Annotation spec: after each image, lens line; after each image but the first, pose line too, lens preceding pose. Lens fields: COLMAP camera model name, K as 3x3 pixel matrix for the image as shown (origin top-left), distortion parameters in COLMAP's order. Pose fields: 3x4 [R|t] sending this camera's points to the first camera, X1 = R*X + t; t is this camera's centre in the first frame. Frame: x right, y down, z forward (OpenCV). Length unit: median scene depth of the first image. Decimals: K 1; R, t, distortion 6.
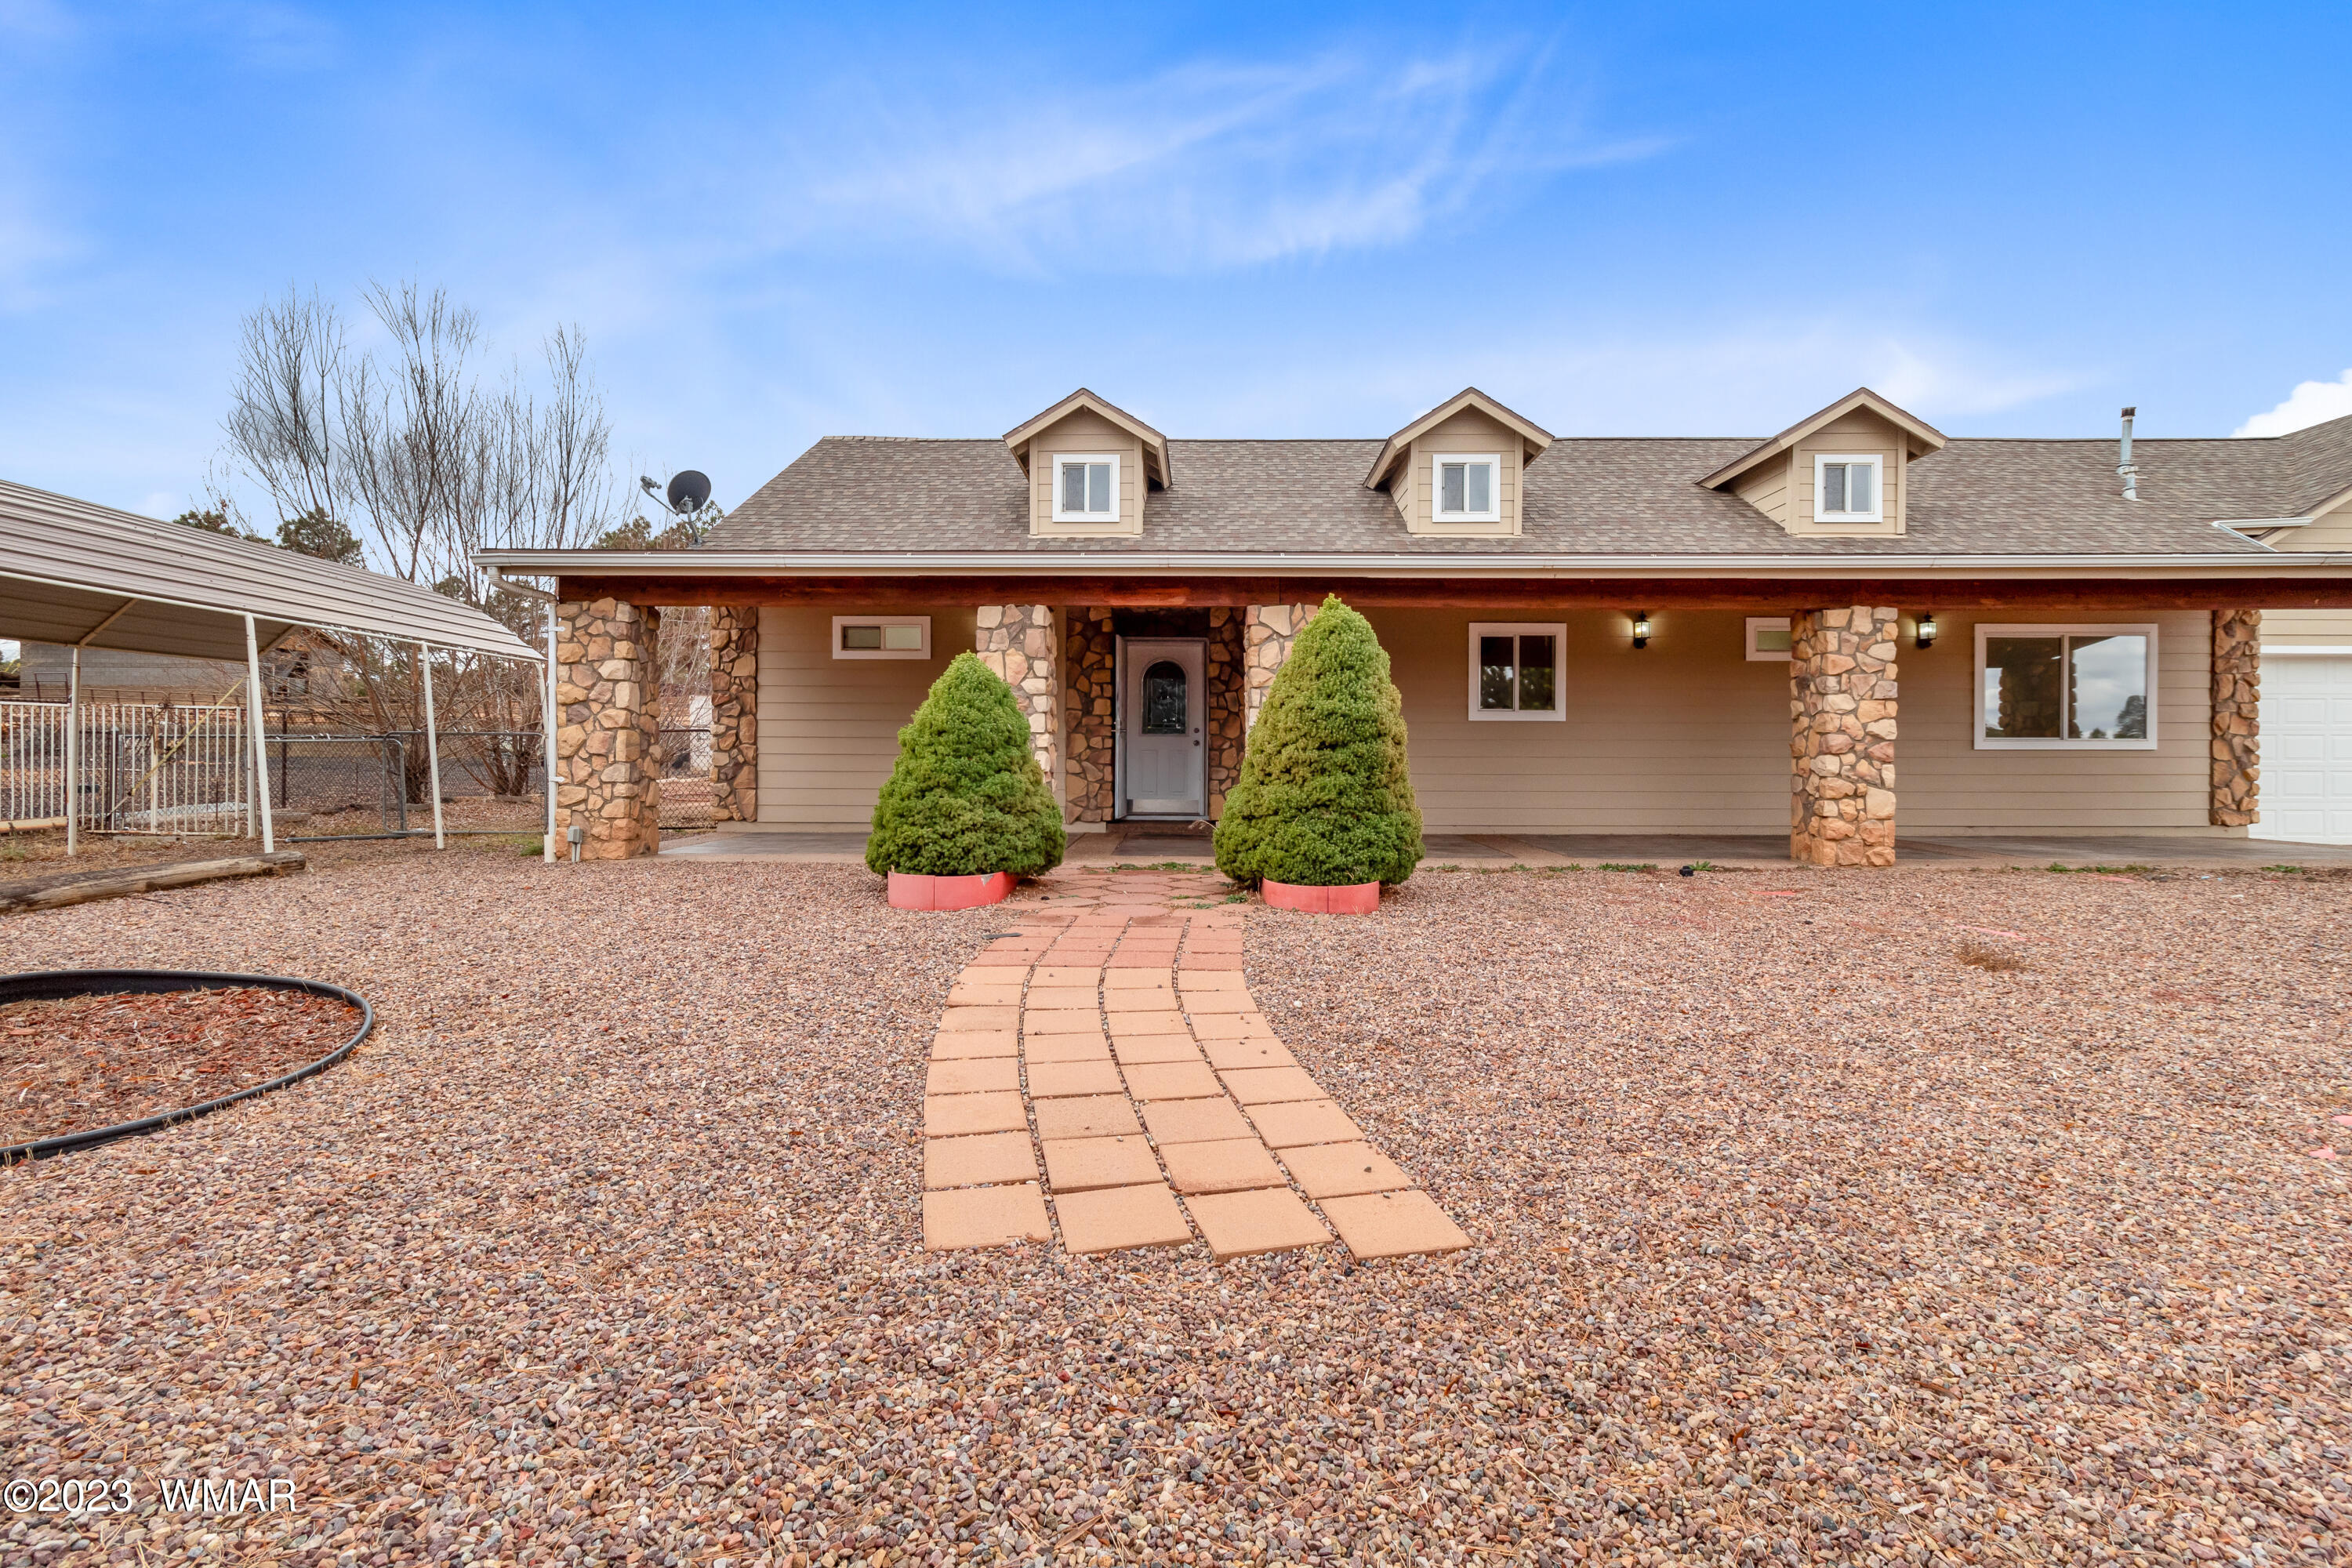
lens RADIAL K [[1080.8, 0, 1179.3], [0, 1080.8, 767.1], [0, 0, 1]] dist [-0.000827, -0.000759]
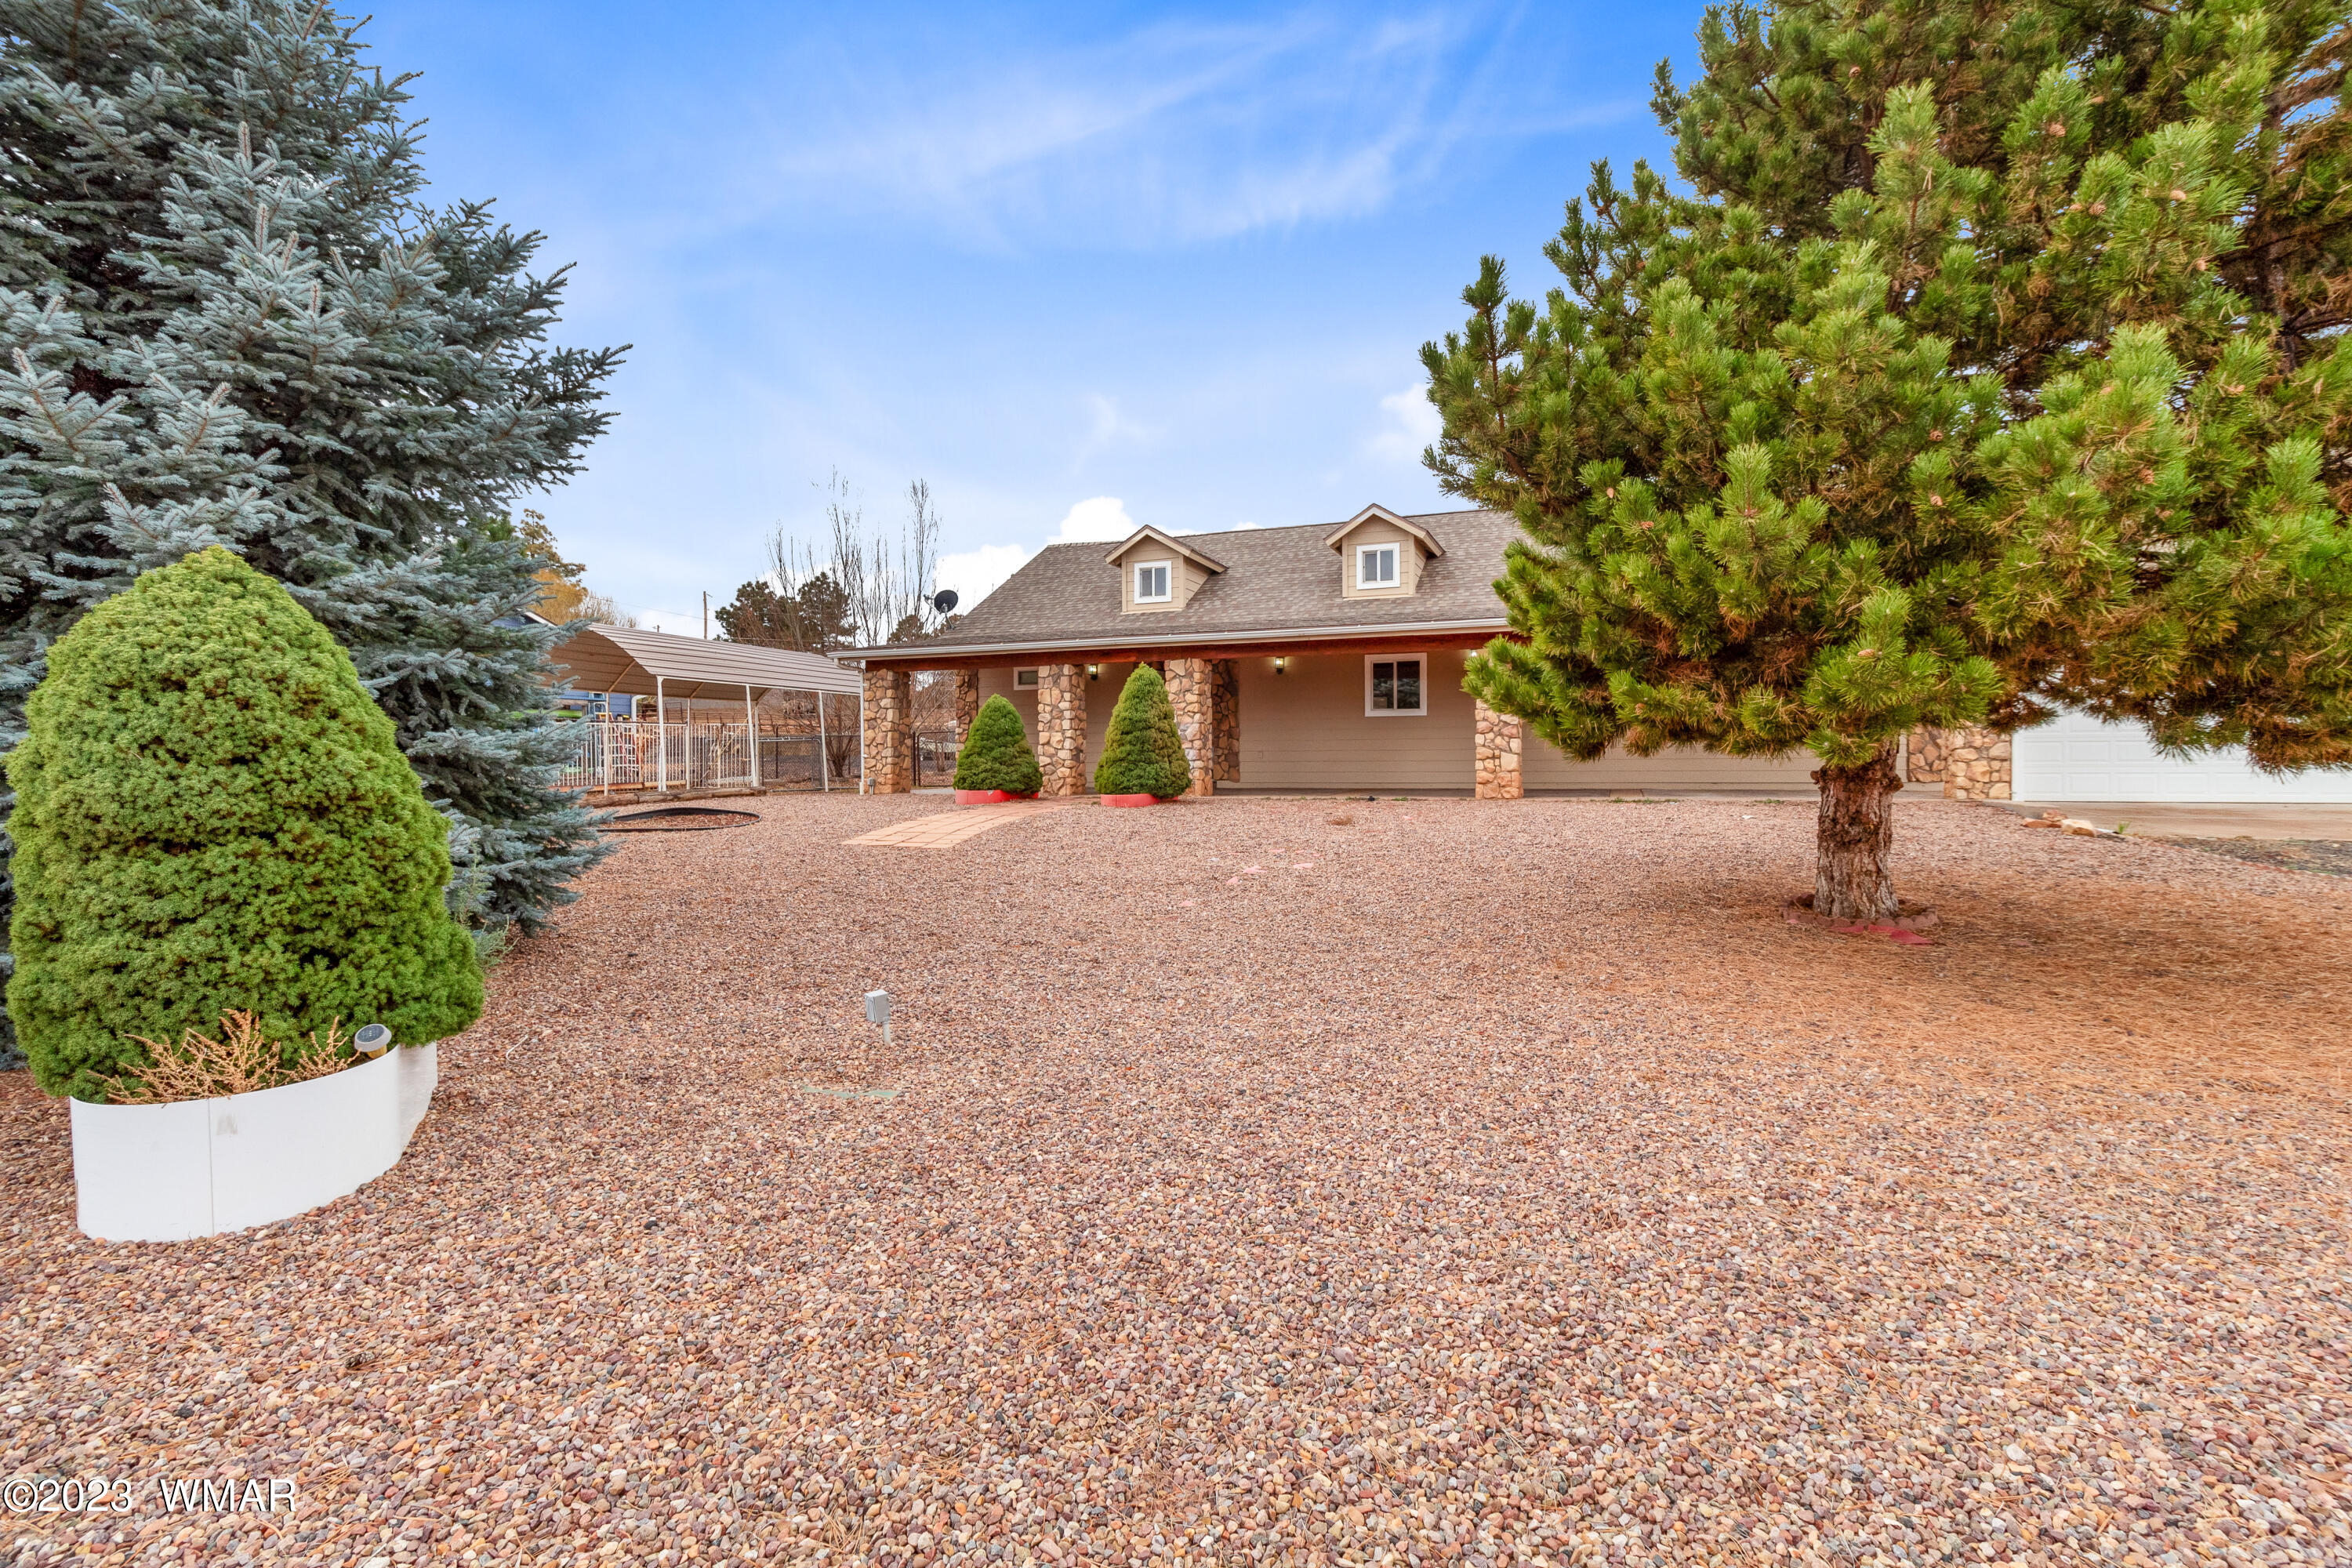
lens RADIAL K [[1080.8, 0, 1175.5], [0, 1080.8, 787.5], [0, 0, 1]] dist [-0.000827, -0.000759]
pose [[0.932447, 0.000480, -0.361308, 0.583841], [0.006315, 0.999825, 0.017624, 0.030723], [0.361253, -0.018715, 0.932280, -0.582165]]
